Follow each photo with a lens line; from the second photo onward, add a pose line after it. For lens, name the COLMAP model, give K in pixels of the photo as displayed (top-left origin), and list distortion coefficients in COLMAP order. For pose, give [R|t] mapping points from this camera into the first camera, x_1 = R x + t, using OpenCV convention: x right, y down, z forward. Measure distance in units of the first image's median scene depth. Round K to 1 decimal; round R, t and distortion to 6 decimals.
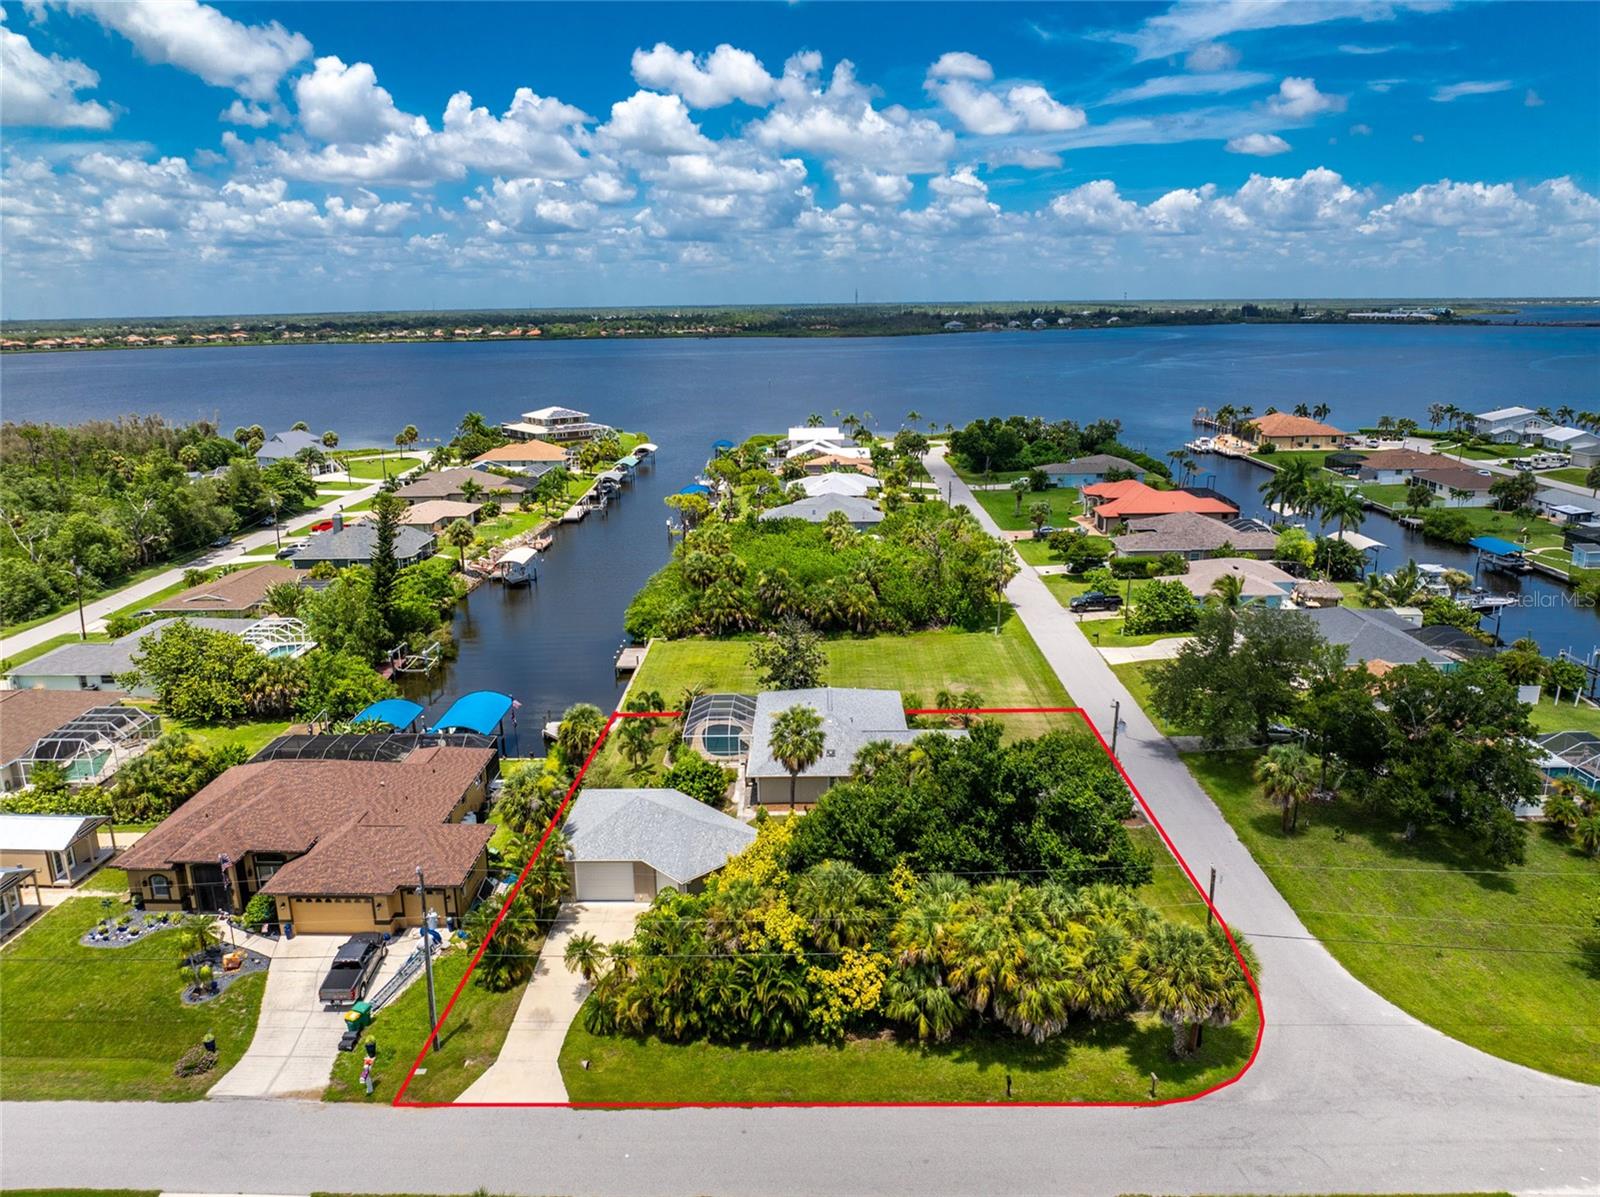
lens RADIAL K [[1125.4, 0, 804.3], [0, 1125.4, 592.9], [0, 0, 1]] dist [-0.035988, 0.000790]
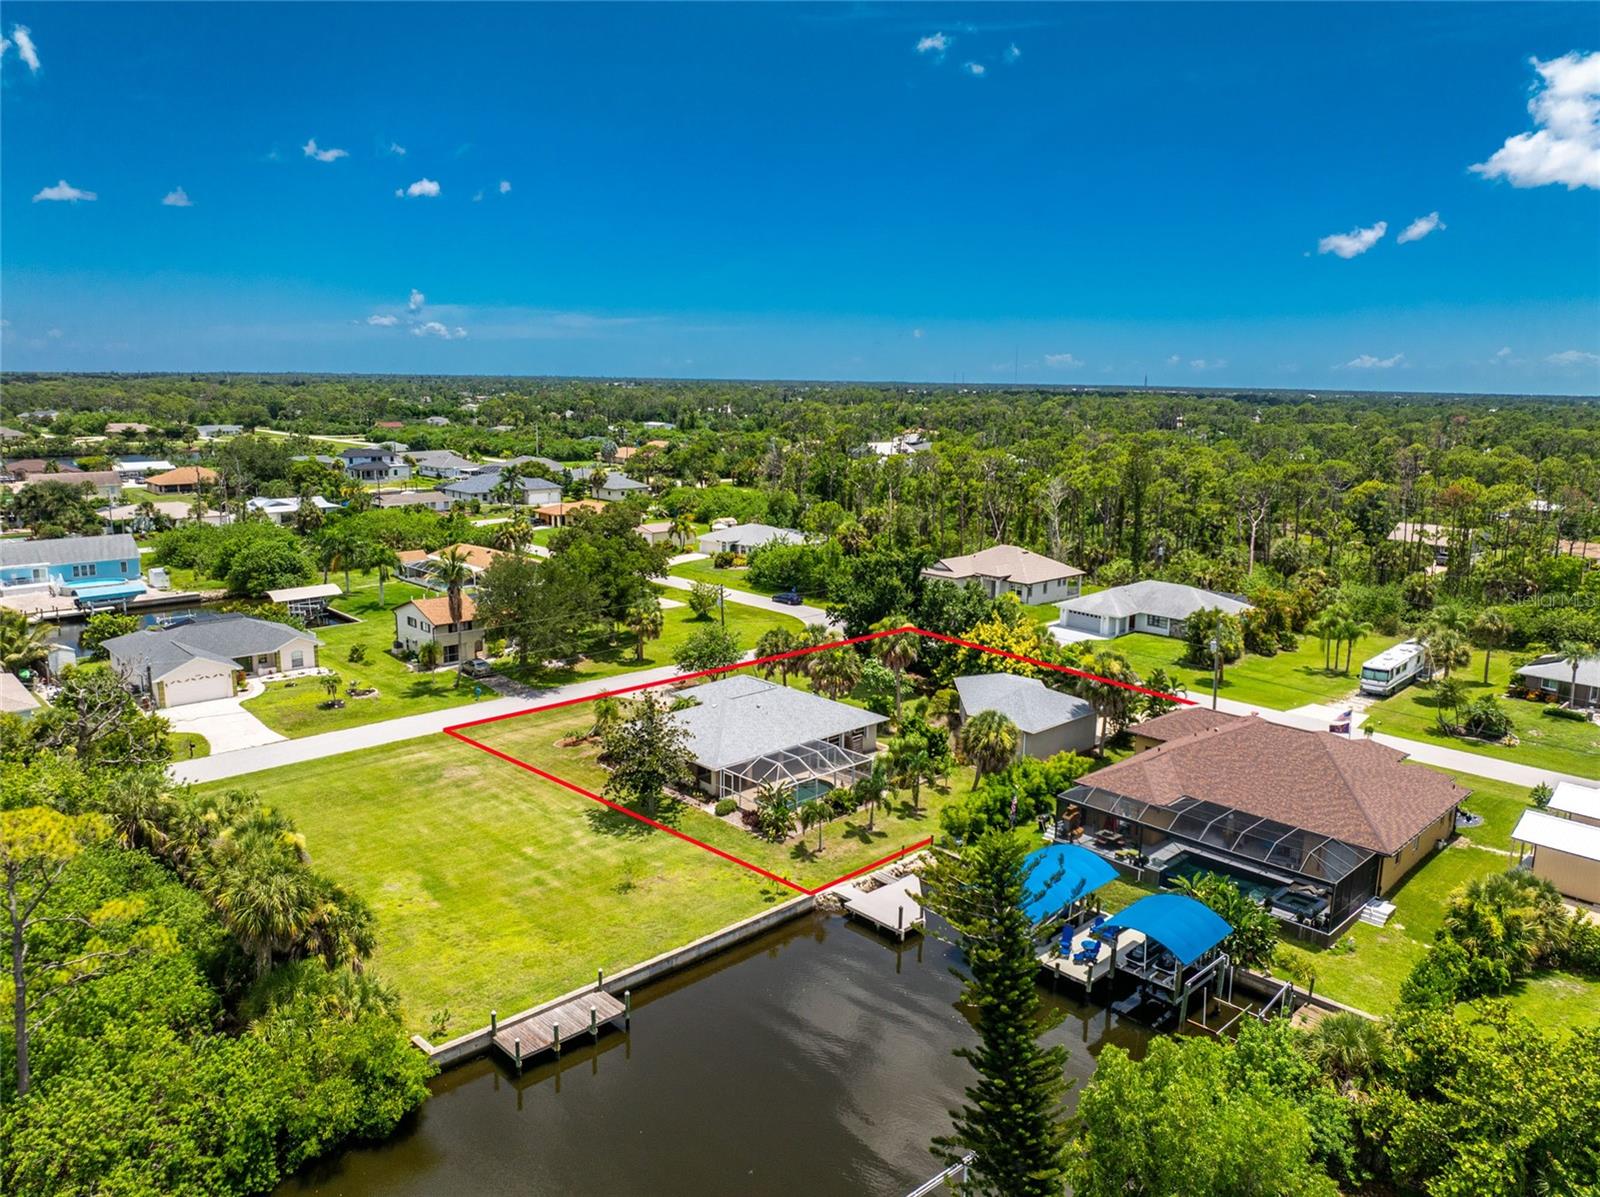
lens RADIAL K [[1125.4, 0, 804.3], [0, 1125.4, 592.9], [0, 0, 1]] dist [-0.035988, 0.000790]
pose [[-0.702942, -0.127628, 0.699702, -0.440942], [0.172402, 0.923856, 0.341714, -0.201292], [-0.690036, 0.360835, -0.627414, 1.004334]]
